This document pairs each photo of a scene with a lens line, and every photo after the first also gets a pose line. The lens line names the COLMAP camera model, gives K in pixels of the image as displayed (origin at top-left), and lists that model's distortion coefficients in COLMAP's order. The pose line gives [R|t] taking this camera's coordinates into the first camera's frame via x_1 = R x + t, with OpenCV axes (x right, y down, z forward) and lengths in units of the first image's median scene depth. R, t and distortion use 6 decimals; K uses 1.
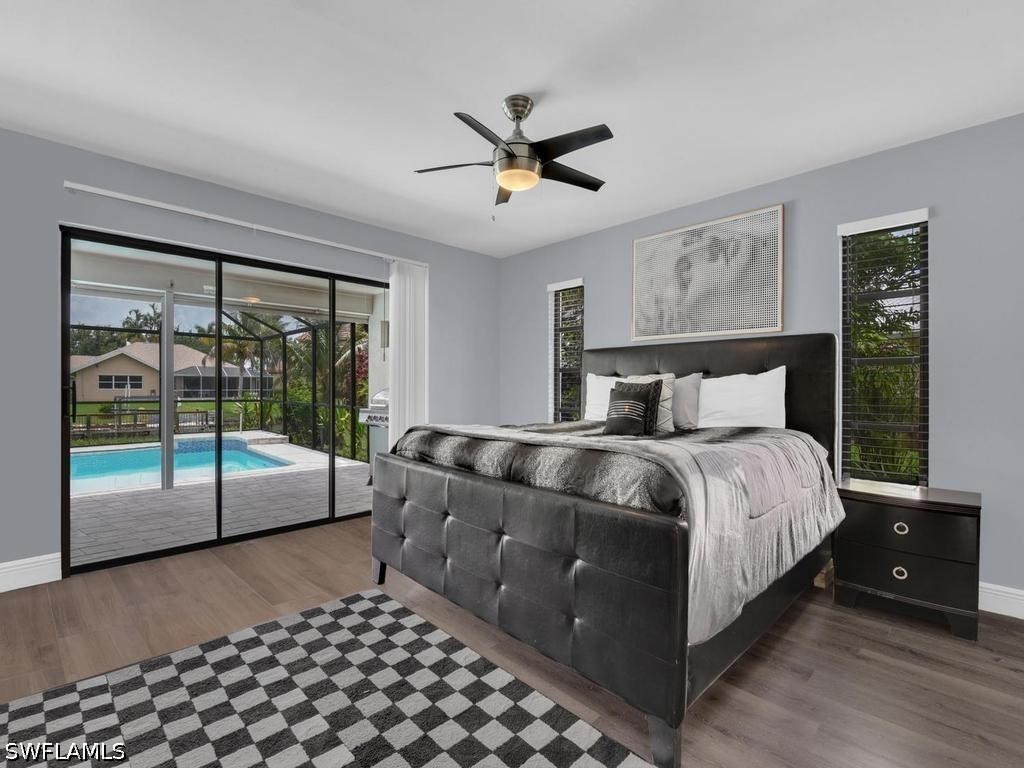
lens RADIAL K [[474.0, 0, 526.8], [0, 474.0, 381.4], [0, 0, 1]] dist [-0.001539, -0.016132]
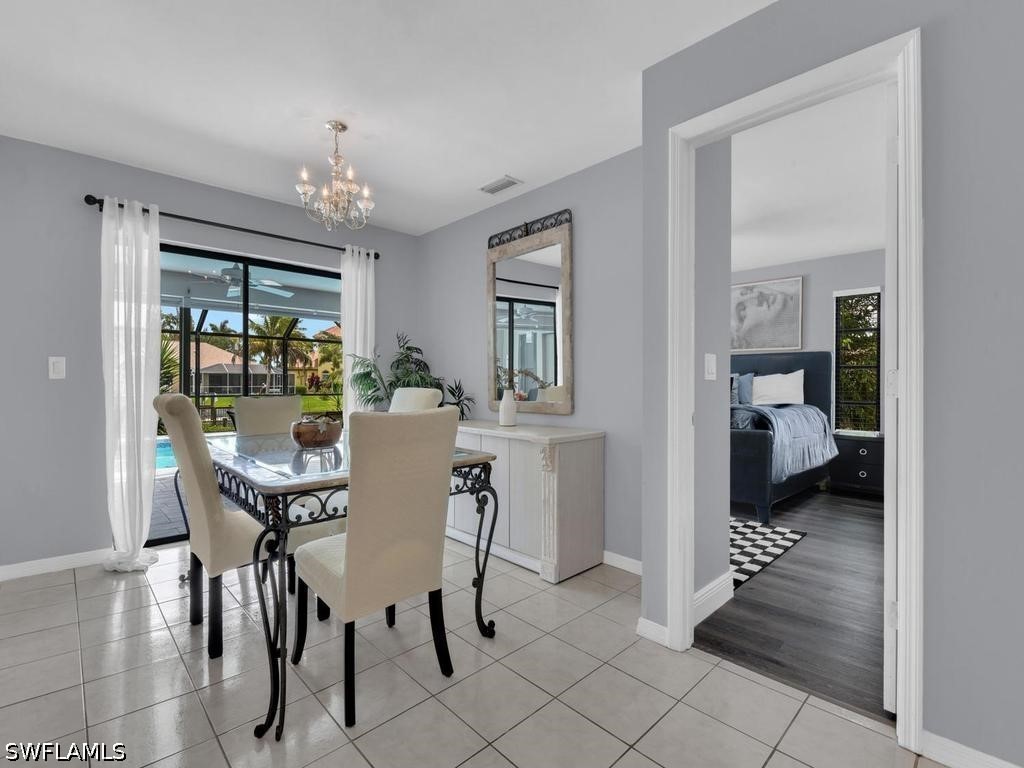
lens RADIAL K [[474.1, 0, 520.1], [0, 474.1, 379.2], [0, 0, 1]] dist [-0.041504, -0.000001]
pose [[0.999751, 0.001805, -0.022236, -0.437612], [-0.001794, 0.999998, 0.000547, 0.005204], [0.022237, -0.000507, 0.999753, -0.708021]]
